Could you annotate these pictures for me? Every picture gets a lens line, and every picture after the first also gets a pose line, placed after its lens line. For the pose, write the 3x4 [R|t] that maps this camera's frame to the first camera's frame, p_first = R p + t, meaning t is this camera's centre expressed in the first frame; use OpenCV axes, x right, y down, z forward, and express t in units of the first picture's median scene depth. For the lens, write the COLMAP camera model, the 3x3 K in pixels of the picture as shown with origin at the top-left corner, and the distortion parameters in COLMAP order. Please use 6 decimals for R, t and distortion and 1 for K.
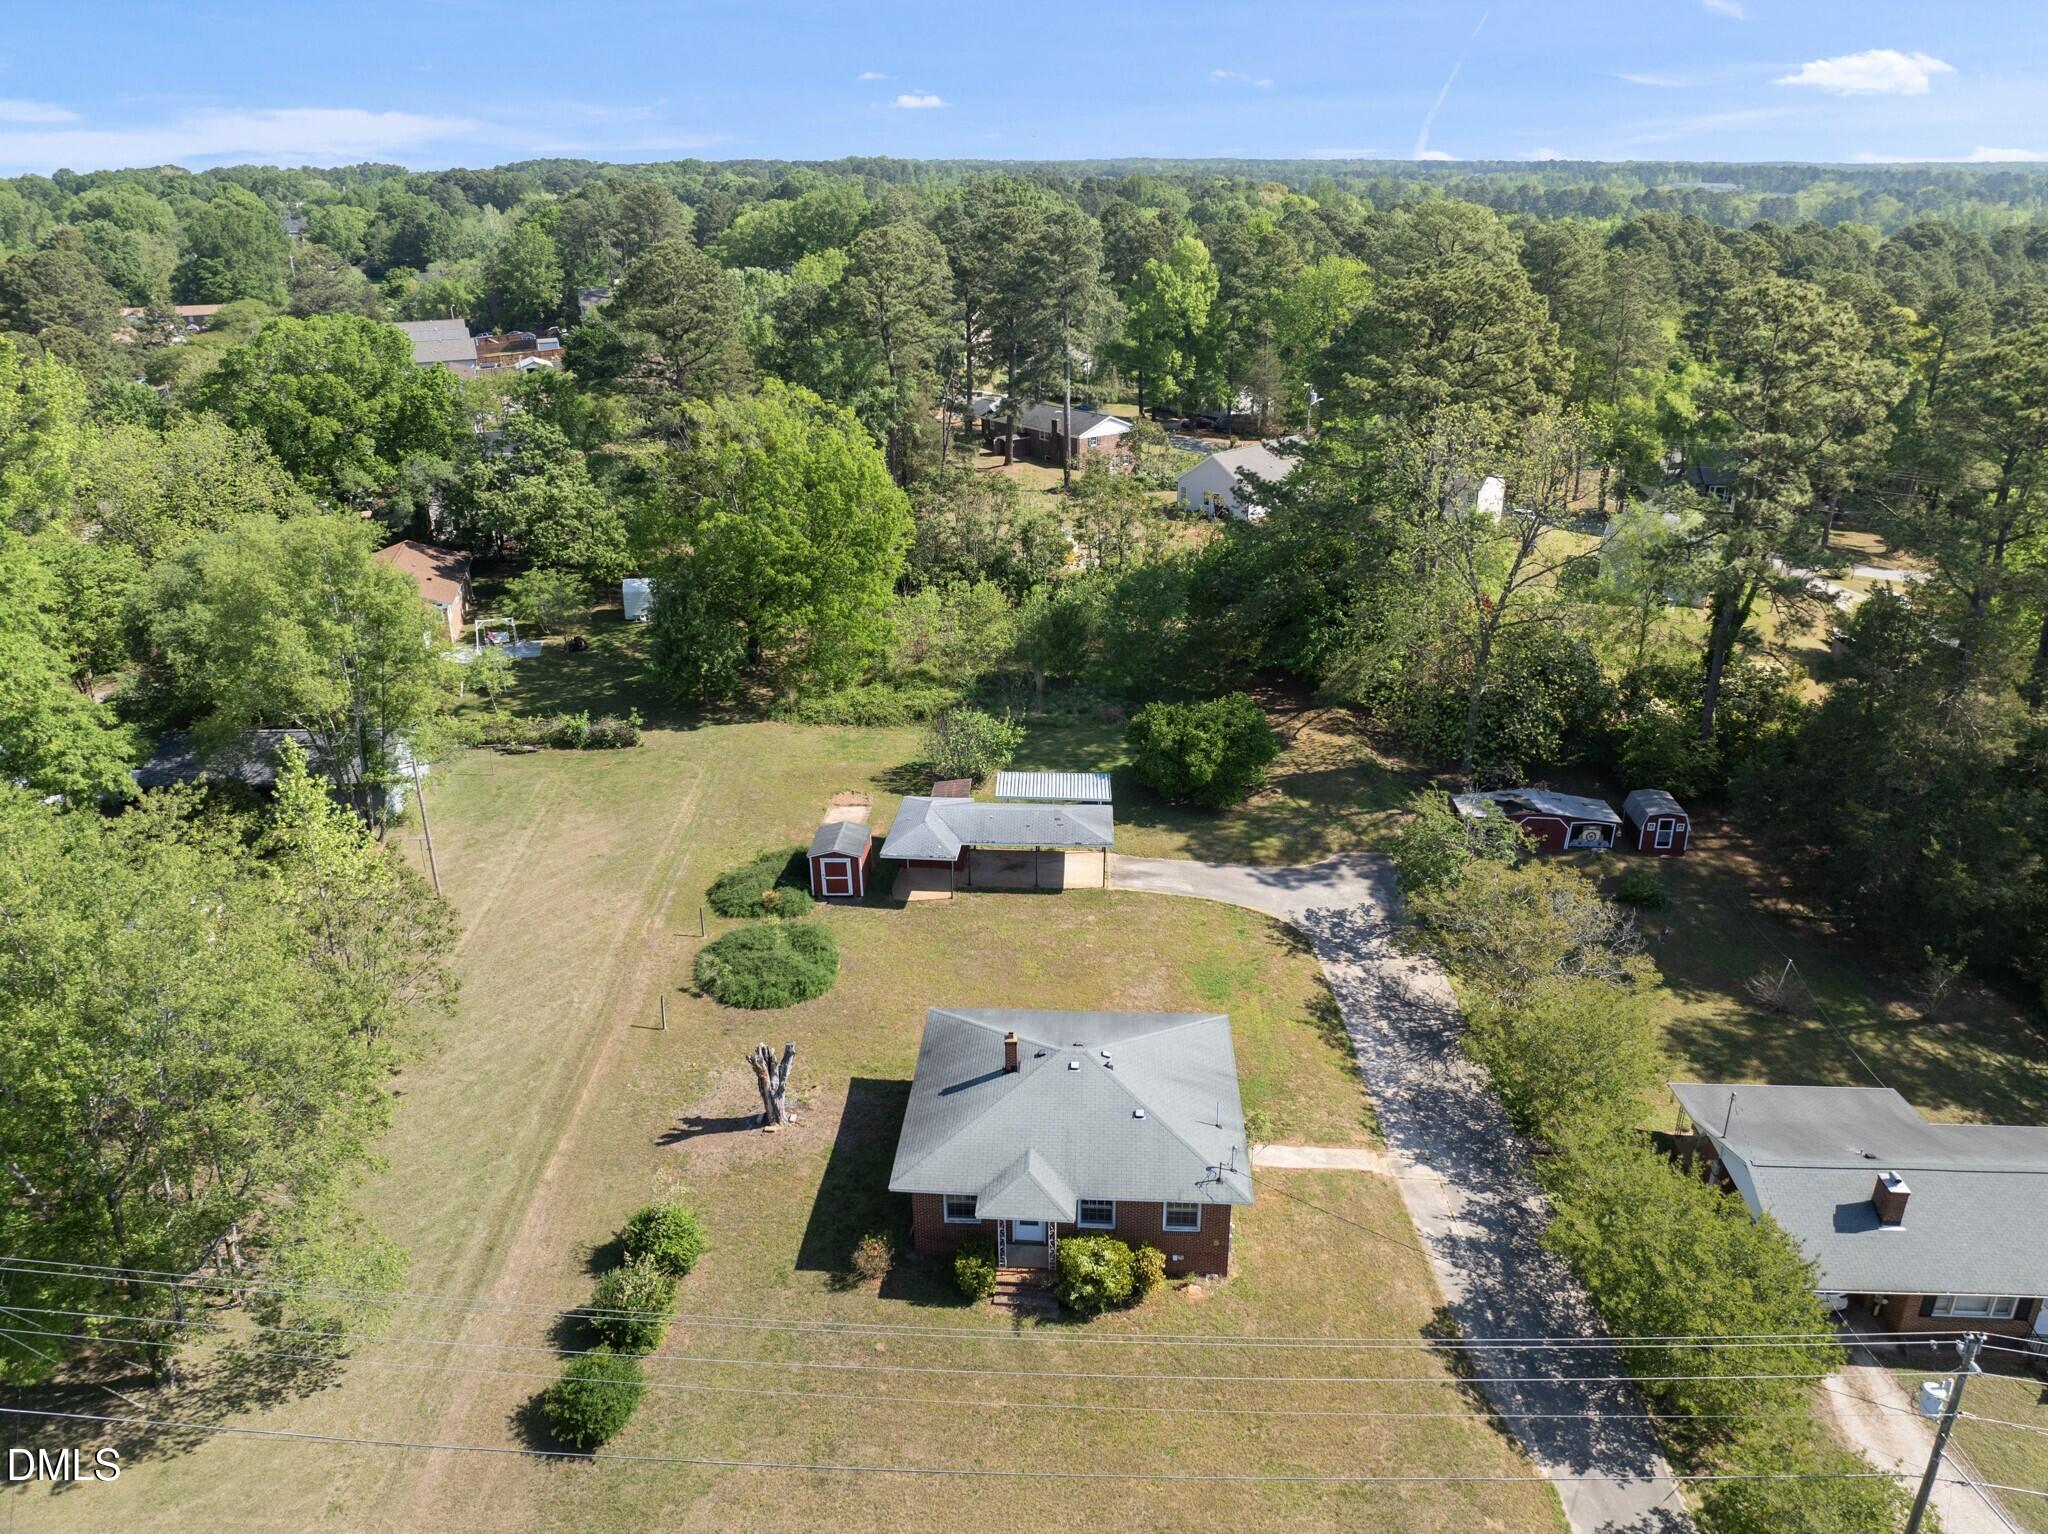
lens RADIAL K [[1434.6, 0, 1028.2], [0, 1434.6, 765.0], [0, 0, 1]] dist [-0.022457, -0.022893]
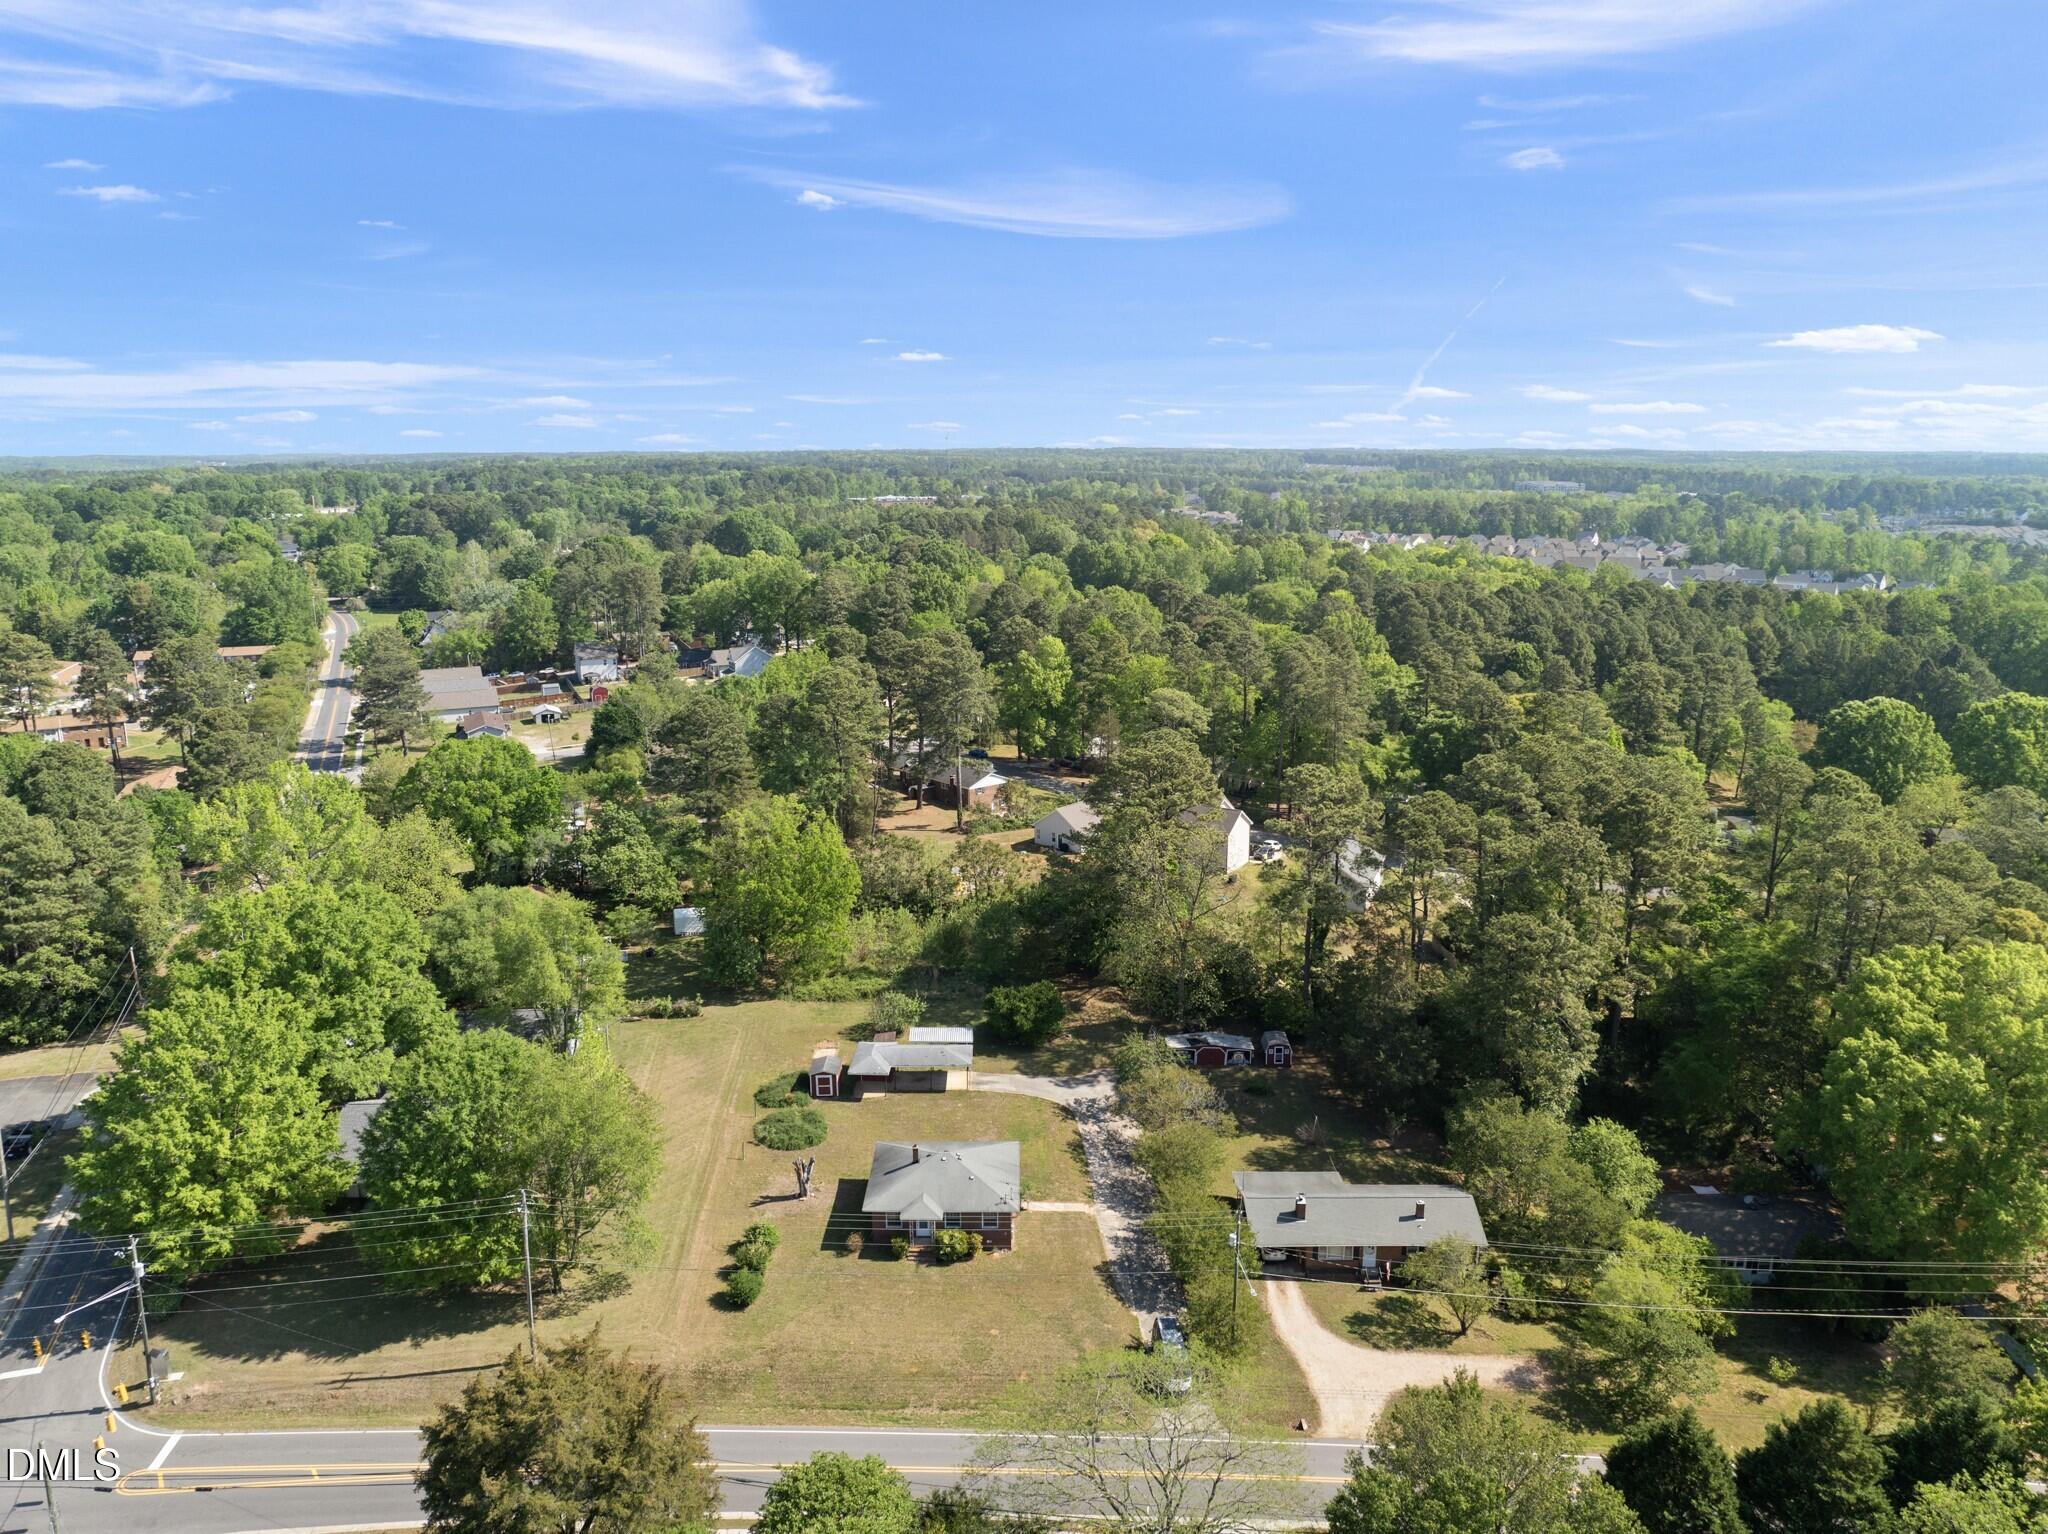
lens RADIAL K [[1434.6, 0, 1028.2], [0, 1434.6, 765.0], [0, 0, 1]] dist [-0.022457, -0.022893]
pose [[0.998283, -0.007610, 0.058085, 0.024992], [0.017843, 0.983916, -0.177738, 0.003060], [-0.055798, 0.178469, 0.982362, -0.861490]]
